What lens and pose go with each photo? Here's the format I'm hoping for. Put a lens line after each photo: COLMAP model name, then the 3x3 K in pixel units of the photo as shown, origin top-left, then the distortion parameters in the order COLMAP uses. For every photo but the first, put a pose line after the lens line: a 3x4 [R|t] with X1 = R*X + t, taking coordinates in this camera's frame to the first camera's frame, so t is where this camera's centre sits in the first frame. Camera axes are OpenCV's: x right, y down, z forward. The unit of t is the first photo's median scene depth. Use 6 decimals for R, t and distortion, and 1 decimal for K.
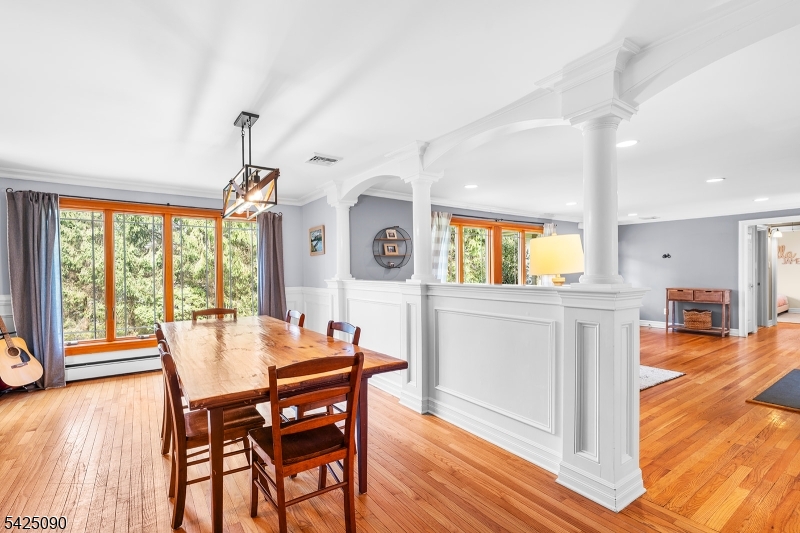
lens RADIAL K [[370.3, 0, 393.0], [0, 370.3, 277.4], [0, 0, 1]] dist [-0.003206, 0.000686]
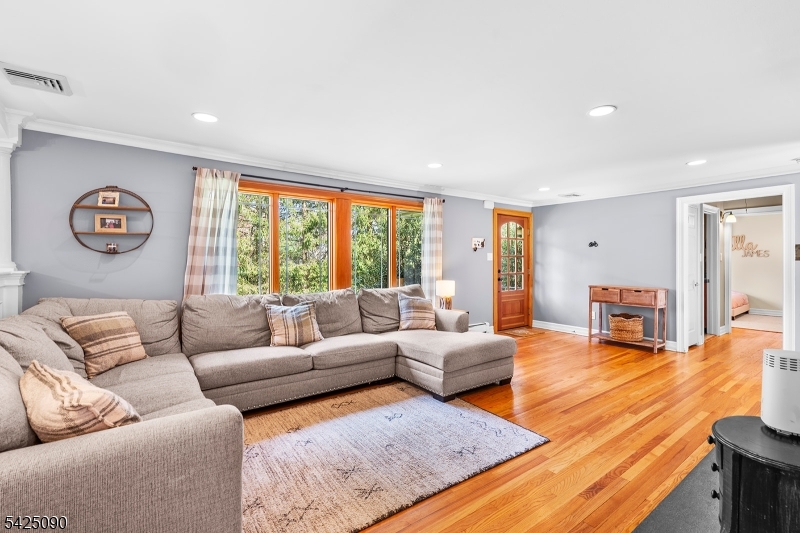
lens RADIAL K [[357.0, 0, 400.3], [0, 357.0, 261.4], [0, 0, 1]] dist [-0.005573, 0.000413]
pose [[0.999592, 0.010791, 0.026452, 0.349189], [-0.010338, 0.999799, -0.017199, -0.004714], [-0.026633, 0.016919, 0.999502, 0.286367]]
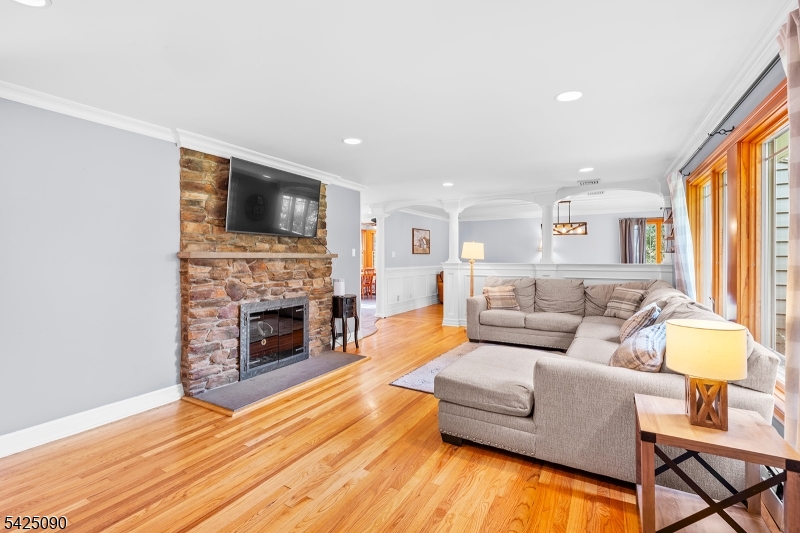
lens RADIAL K [[357.0, 0, 399.7], [0, 357.0, 261.7], [0, 0, 1]] dist [-0.005573, 0.000413]
pose [[-0.904361, 0.013316, -0.426561, 0.708578], [0.003881, 0.999728, 0.022980, -0.018026], [0.426751, 0.019127, -0.904167, 1.096127]]
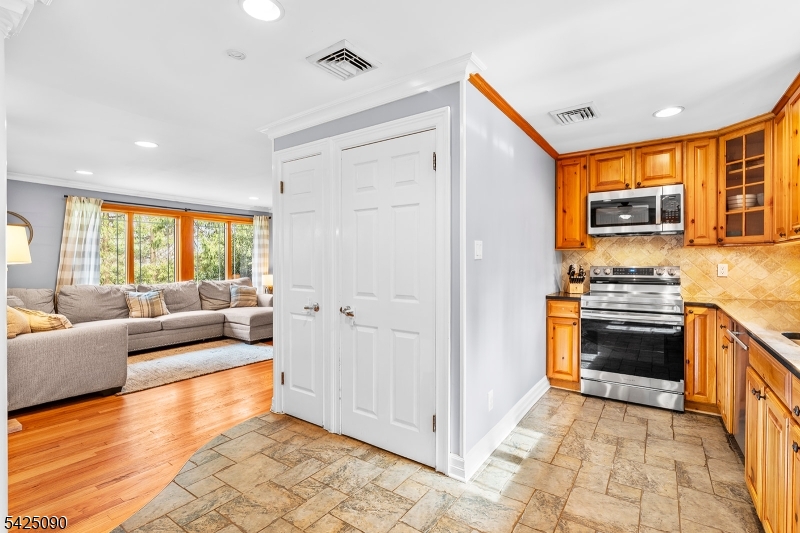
lens RADIAL K [[370.3, 0, 398.5], [0, 370.3, 262.6], [0, 0, 1]] dist [-0.003206, 0.000686]
pose [[0.939219, 0.008981, 0.343202, 0.443456], [-0.004718, 0.999901, -0.013254, -0.001788], [-0.343287, 0.010829, 0.939168, -0.122961]]
